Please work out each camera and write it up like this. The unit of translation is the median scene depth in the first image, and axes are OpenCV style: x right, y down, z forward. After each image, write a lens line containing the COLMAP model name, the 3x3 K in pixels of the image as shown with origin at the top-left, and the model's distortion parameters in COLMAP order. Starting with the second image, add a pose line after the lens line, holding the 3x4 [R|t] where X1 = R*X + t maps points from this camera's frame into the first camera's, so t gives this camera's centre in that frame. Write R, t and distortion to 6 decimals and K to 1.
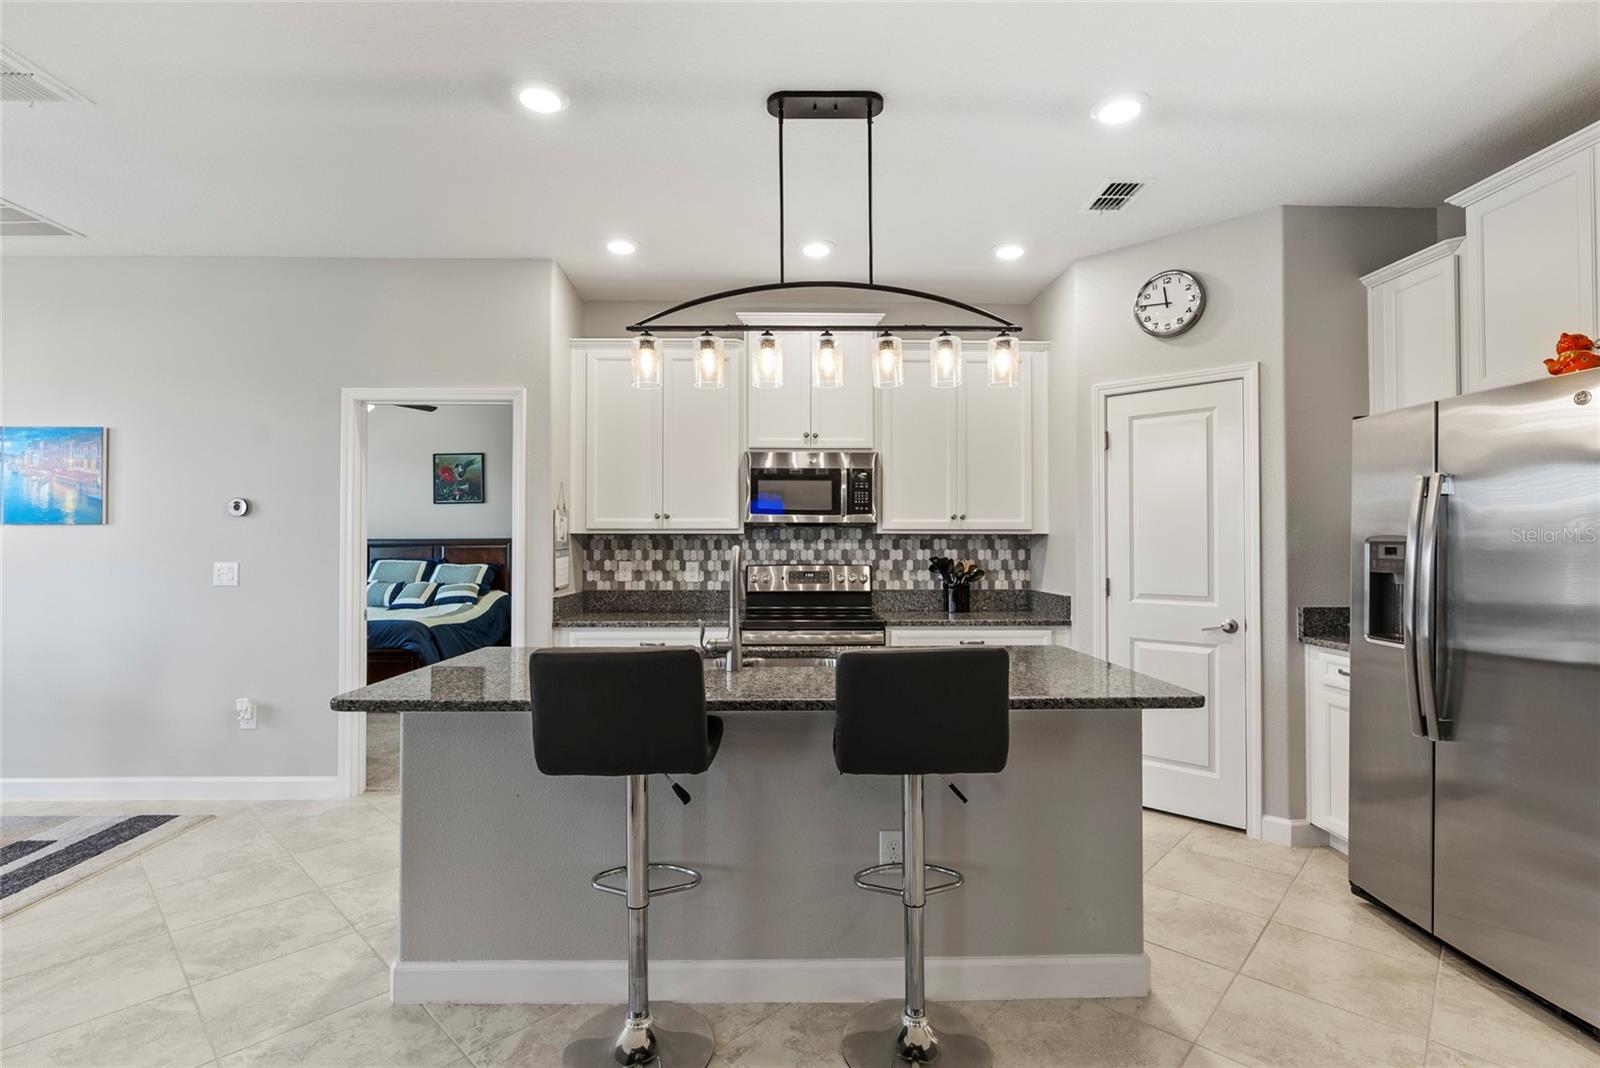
lens RADIAL K [[741.6, 0, 795.8], [0, 741.6, 535.3], [0, 0, 1]] dist [-0.004239, 0.001795]
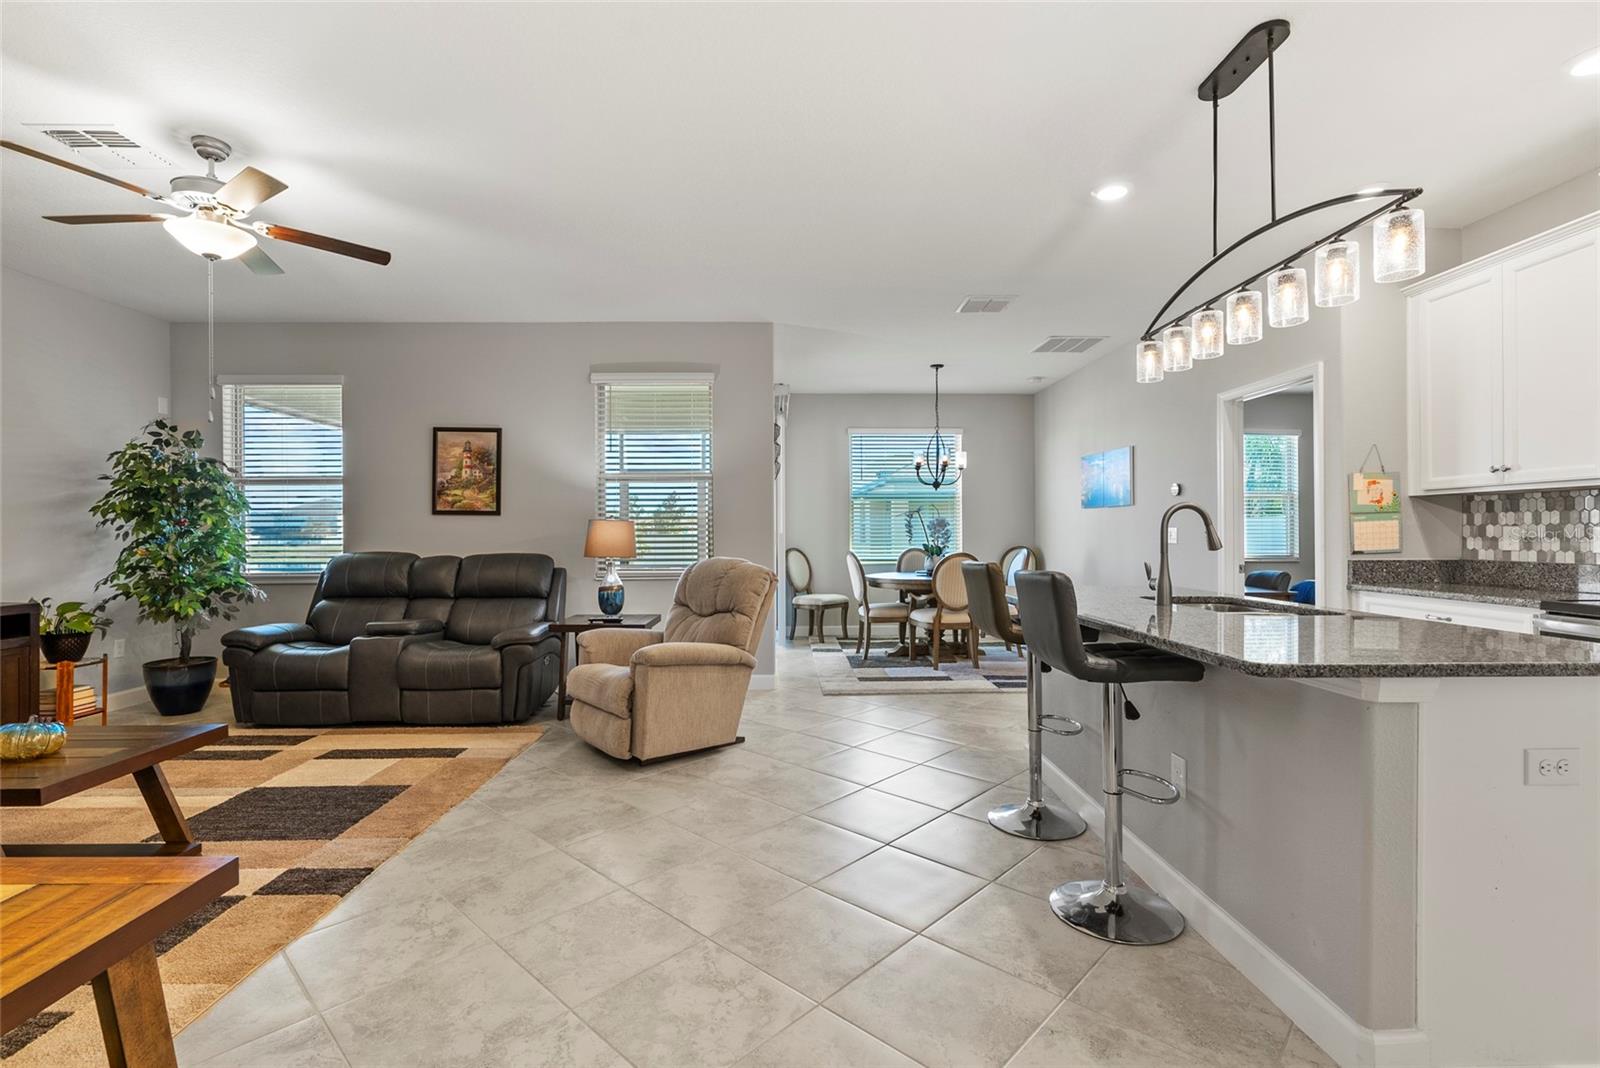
lens RADIAL K [[729.5, 0, 795.8], [0, 729.5, 538.3], [0, 0, 1]] dist [-0.004400, 0.001260]
pose [[0.000843, 0.008193, -0.999966, 0.571775], [0.020796, 0.999750, 0.008209, 0.025648], [0.999783, -0.020803, 0.000673, 0.210006]]
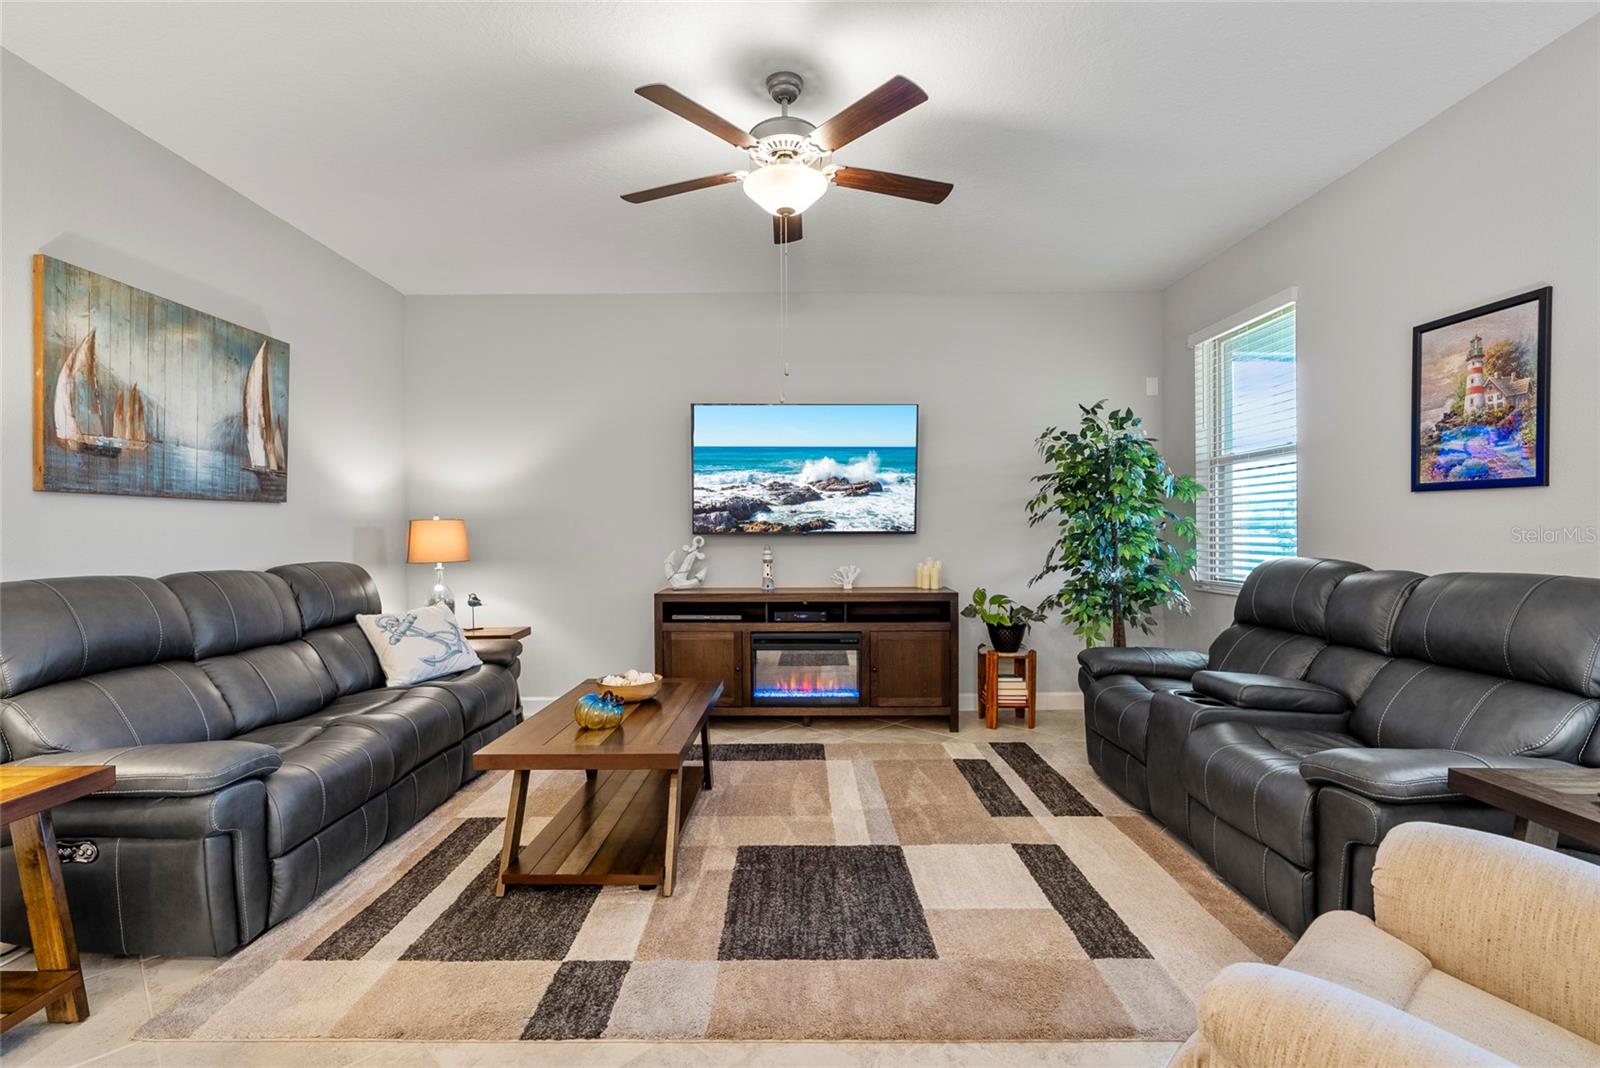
lens RADIAL K [[729.5, 0, 801.8], [0, 729.5, 531.7], [0, 0, 1]] dist [-0.004400, 0.001260]
pose [[-0.999976, 0.004131, 0.005634, -0.100224], [0.004029, 0.999830, -0.017983, 0.028097], [-0.005708, -0.017960, -0.999822, 0.255134]]
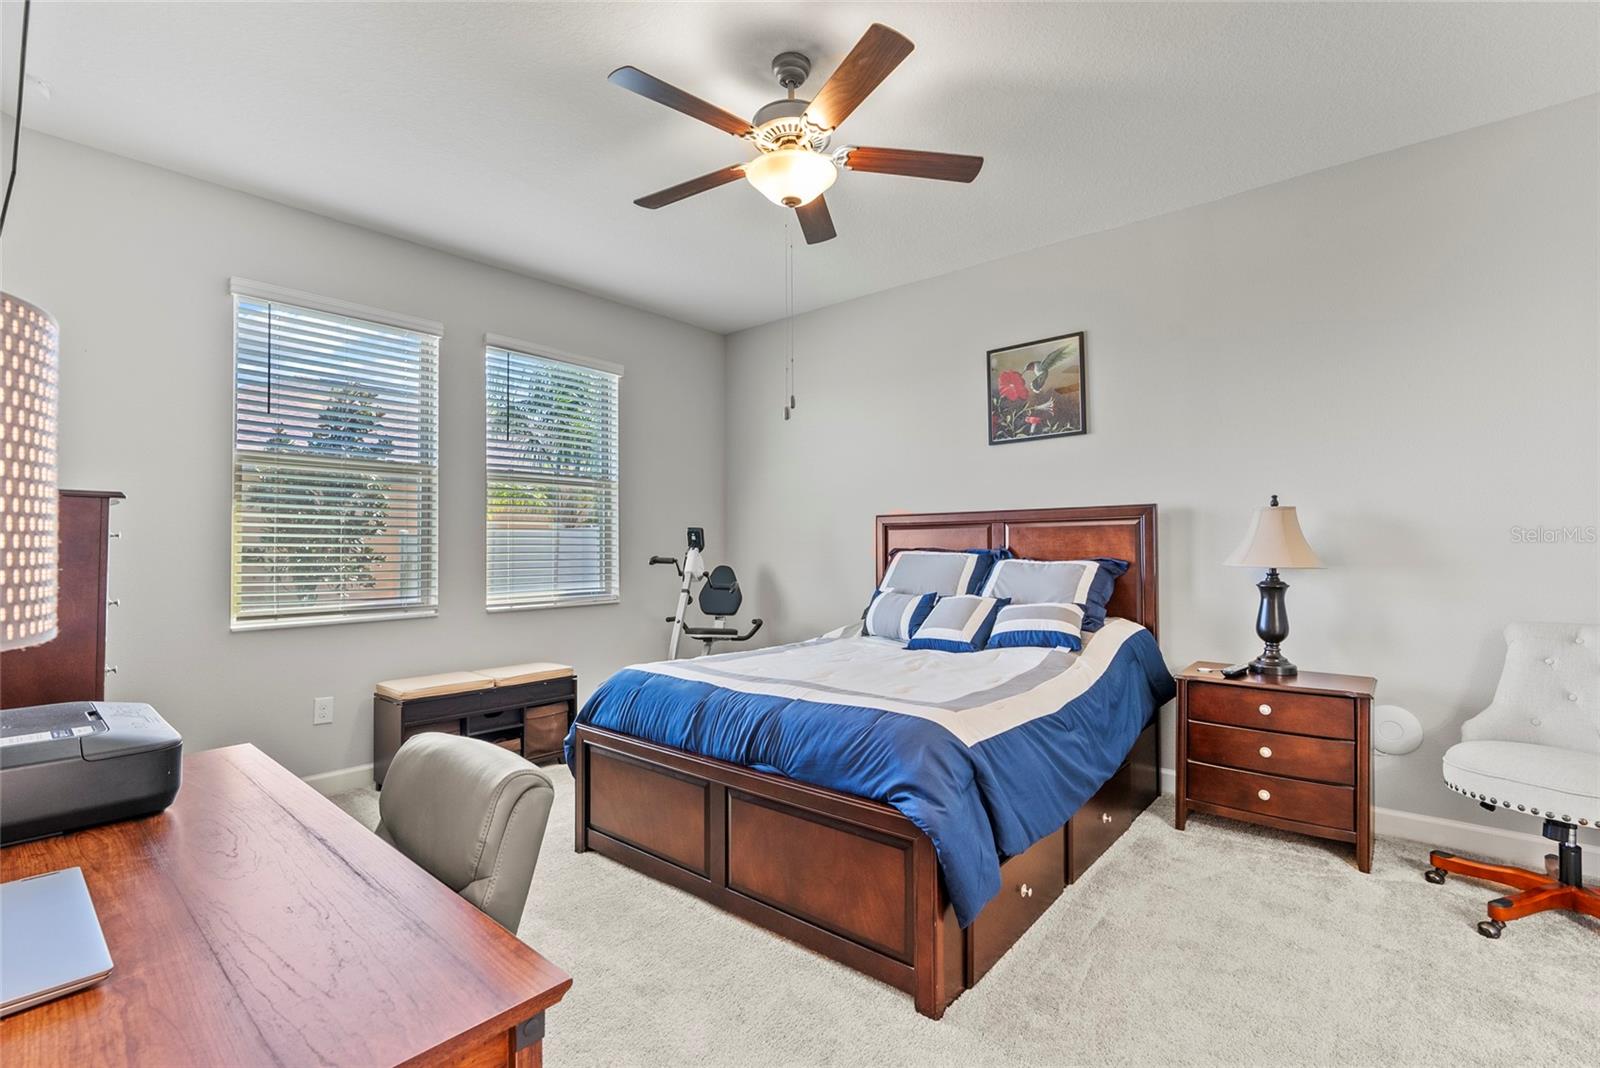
lens RADIAL K [[729.5, 0, 789.6], [0, 729.5, 534.1], [0, 0, 1]] dist [-0.004400, 0.001260]
pose [[0.735832, -0.013643, -0.677027, -0.427692], [0.016096, 0.999867, -0.002654, 0.034775], [0.676973, -0.008945, 0.735954, 0.918237]]
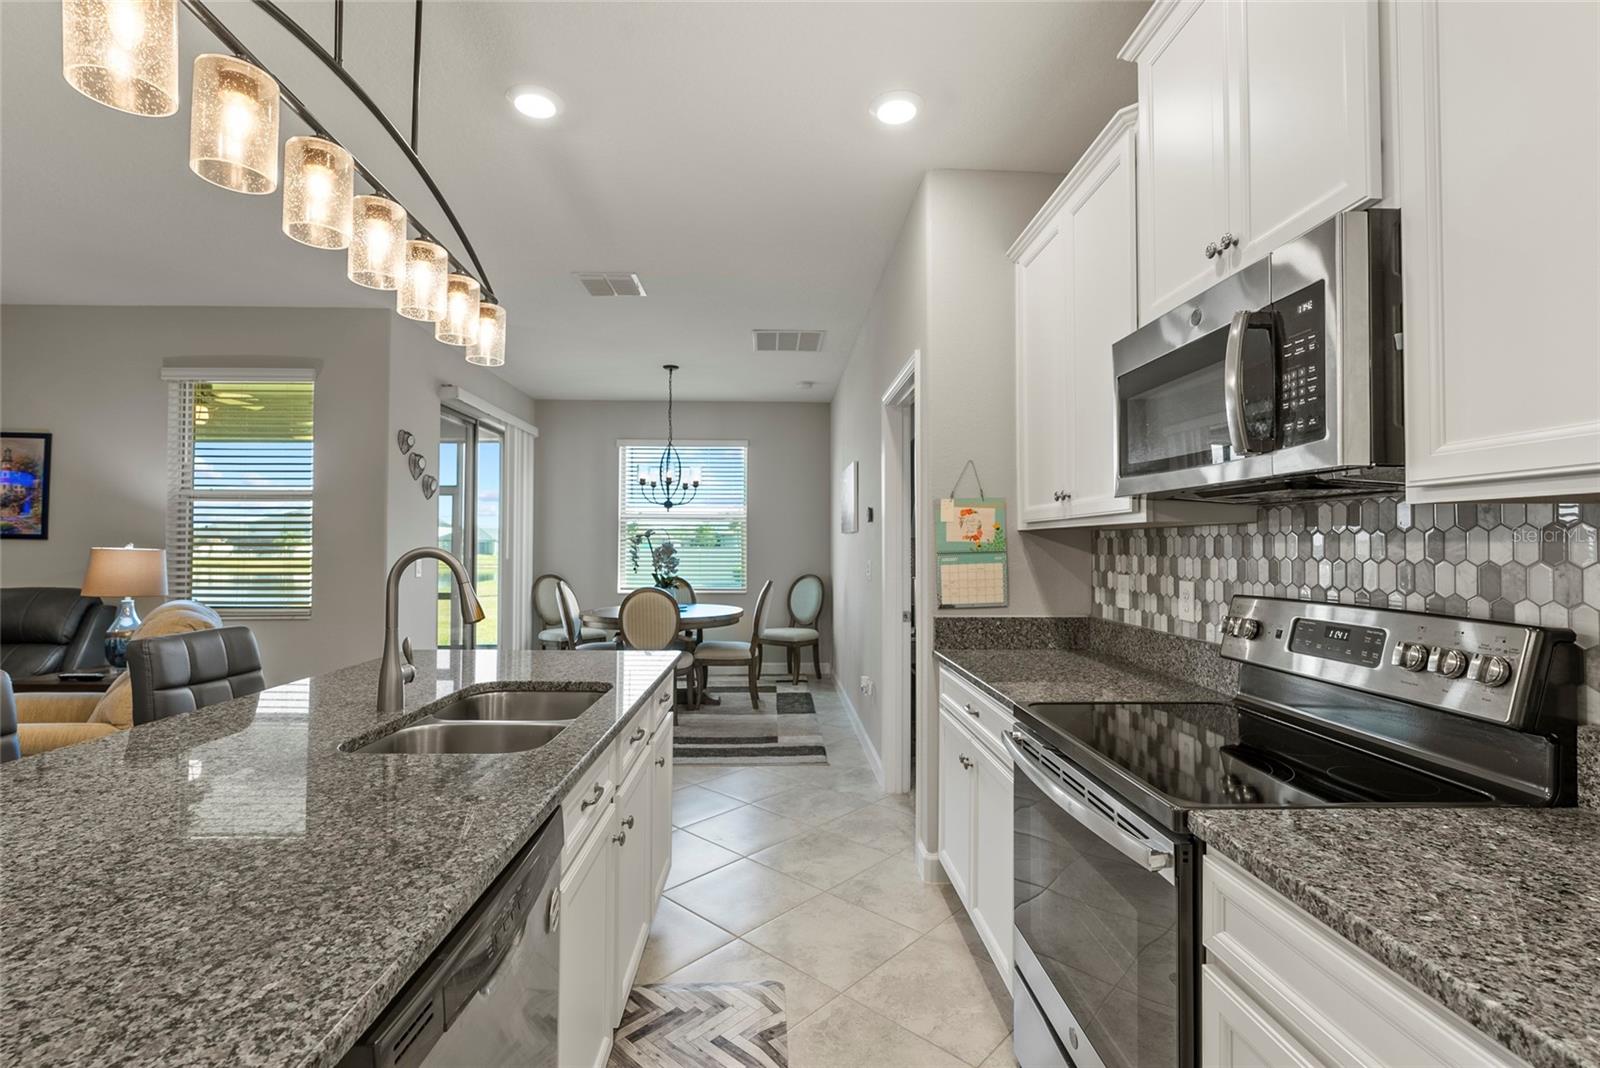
lens RADIAL K [[729.5, 0, 789.5], [0, 729.5, 534.6], [0, 0, 1]] dist [-0.004400, 0.001260]
pose [[0.000871, -0.016065, -0.999871, 0.350747], [0.012783, 0.999789, -0.016052, 0.009148], [0.999918, -0.012767, 0.001076, 0.733439]]
